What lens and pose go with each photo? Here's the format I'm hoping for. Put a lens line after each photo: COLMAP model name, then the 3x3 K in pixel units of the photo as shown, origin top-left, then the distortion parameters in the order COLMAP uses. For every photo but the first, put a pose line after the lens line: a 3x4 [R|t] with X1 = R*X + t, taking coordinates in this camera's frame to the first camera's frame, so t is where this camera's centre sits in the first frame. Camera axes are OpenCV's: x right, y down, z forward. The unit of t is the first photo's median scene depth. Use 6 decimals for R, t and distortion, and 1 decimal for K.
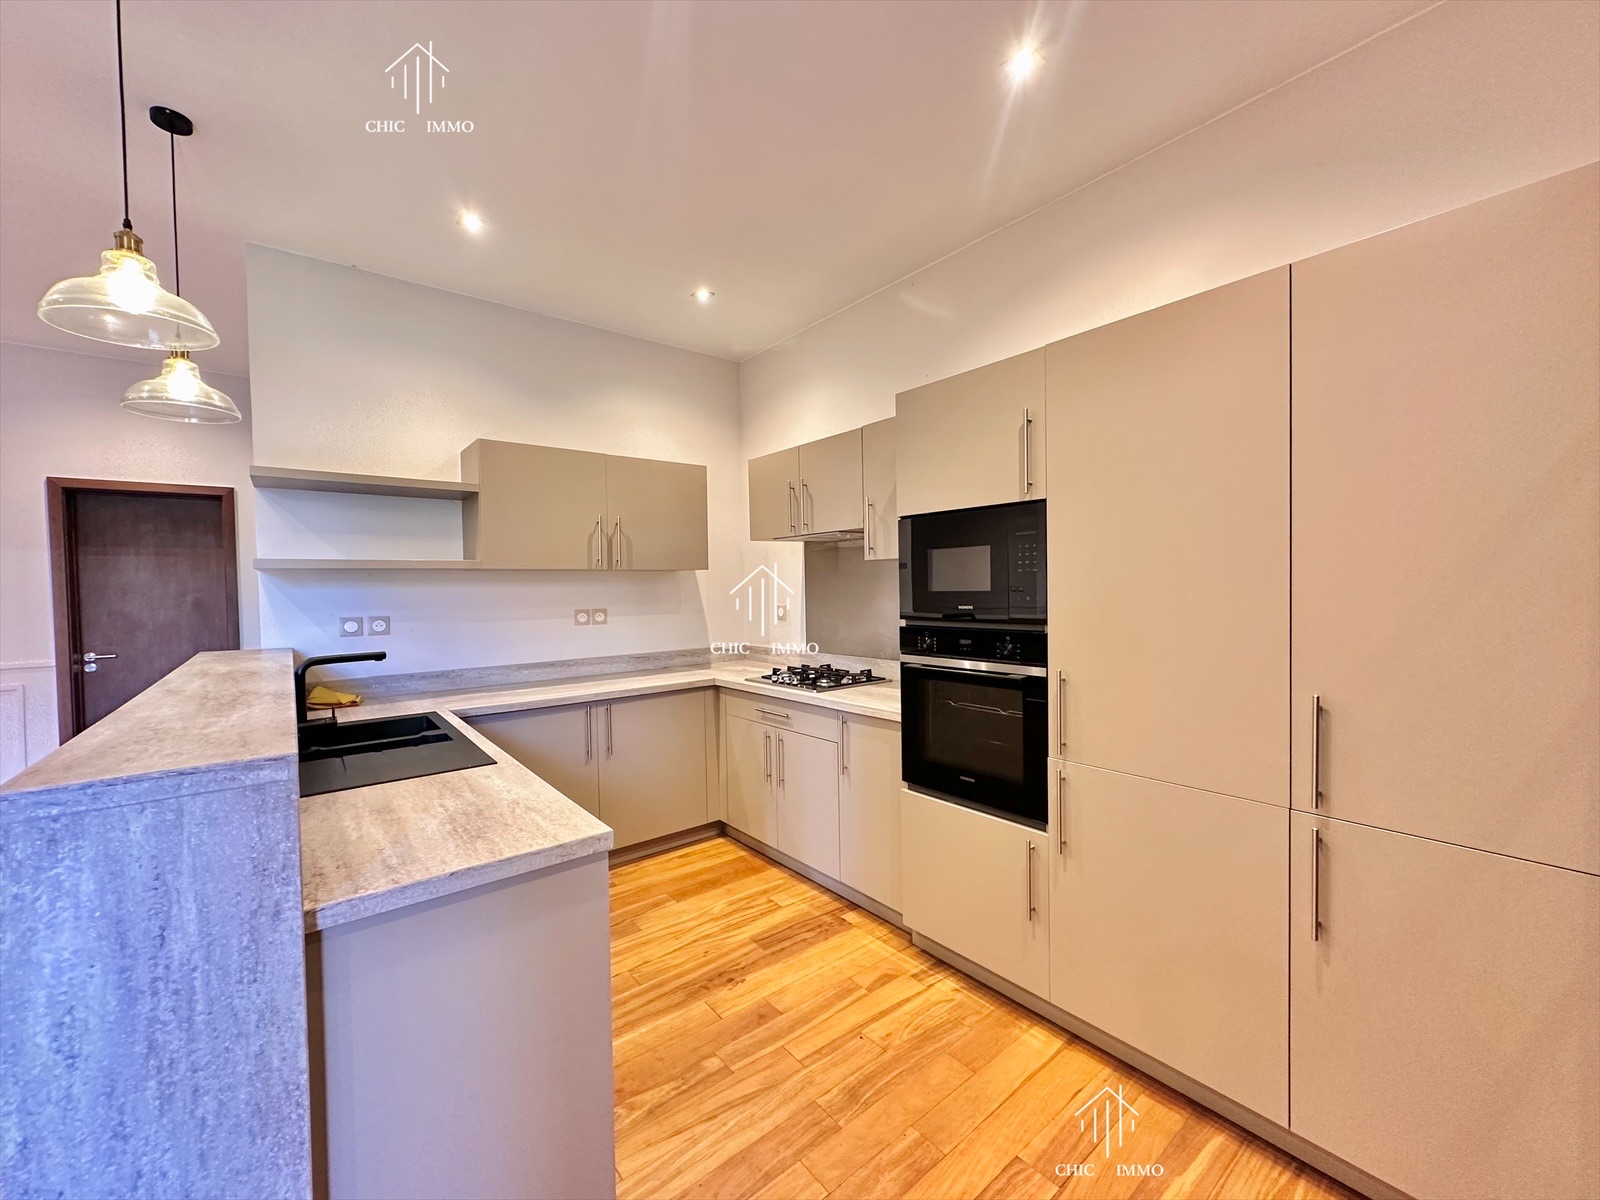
lens RADIAL K [[634.6, 0, 800.4], [0, 634.6, 601.2], [0, 0, 1]] dist [0.001355, -0.000106]
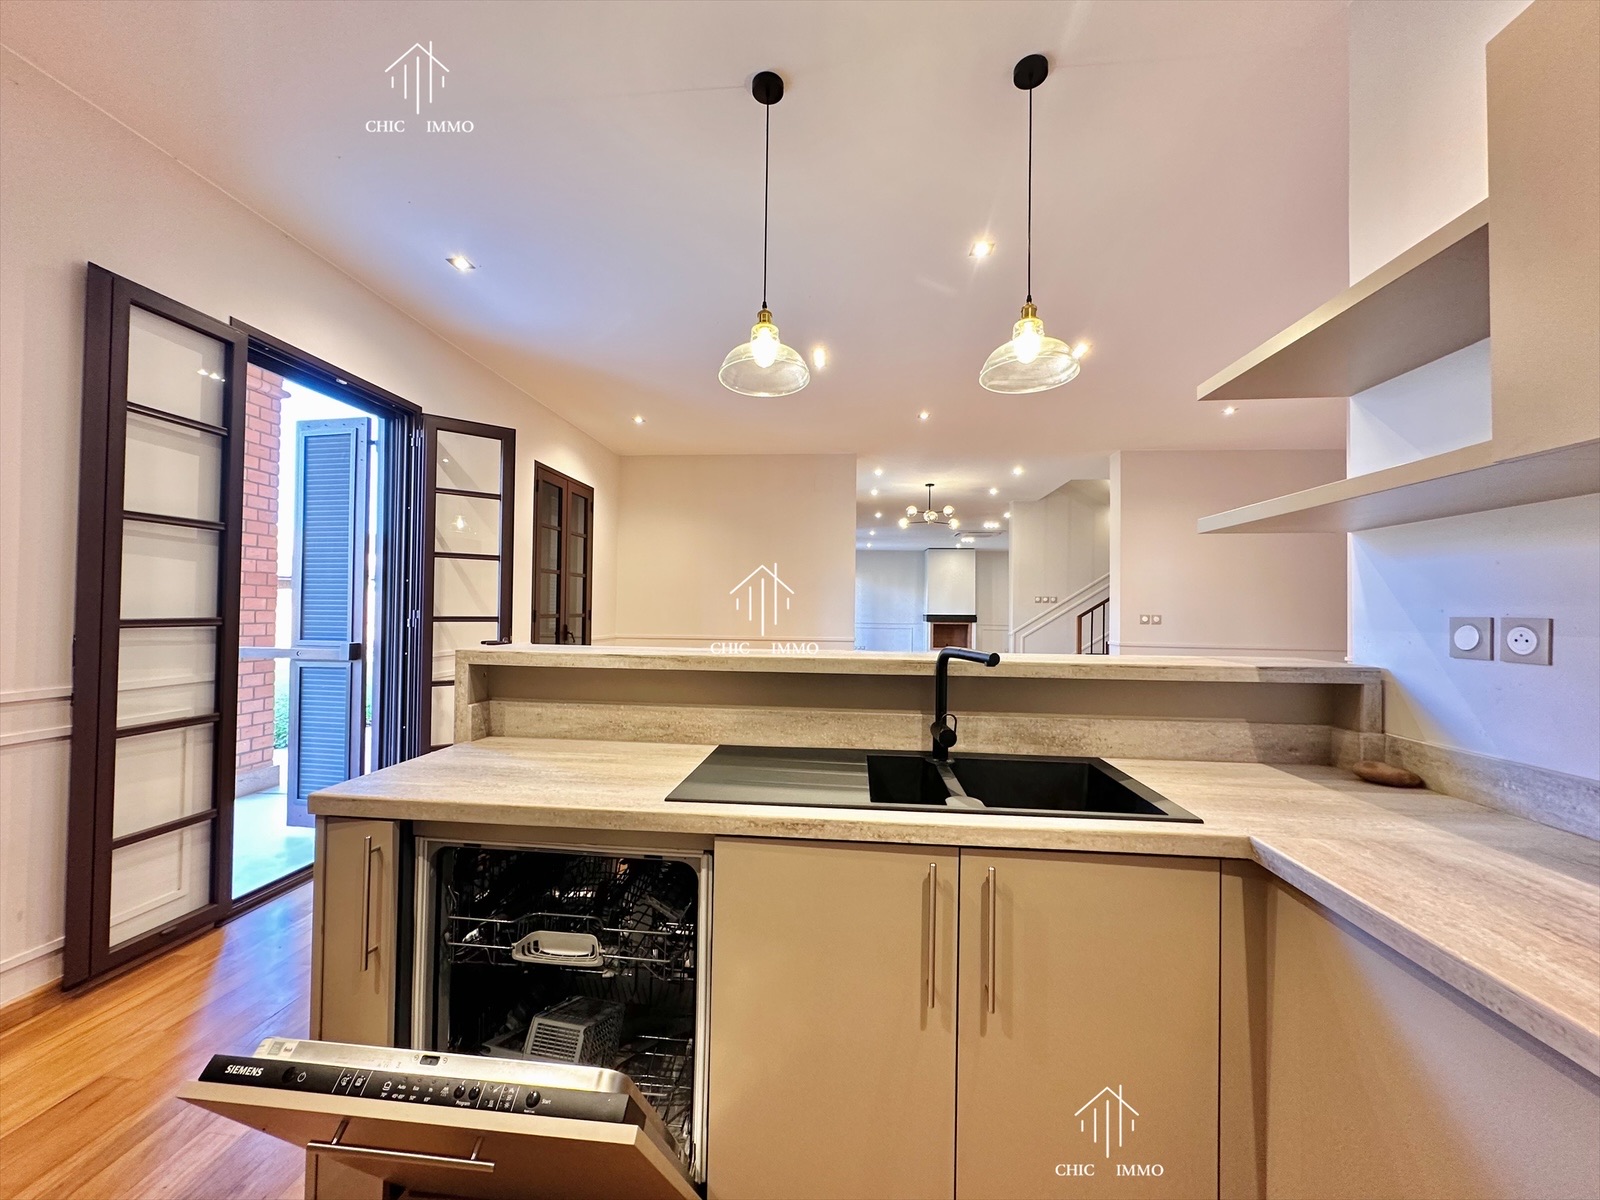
lens RADIAL K [[634.6, 0, 794.0], [0, 634.6, 604.4], [0, 0, 1]] dist [0.001355, -0.000106]
pose [[-0.697425, -0.003493, -0.716649, -0.087980], [-0.017788, 0.999764, 0.012438, 0.034178], [0.716437, 0.021422, -0.697323, 1.700009]]
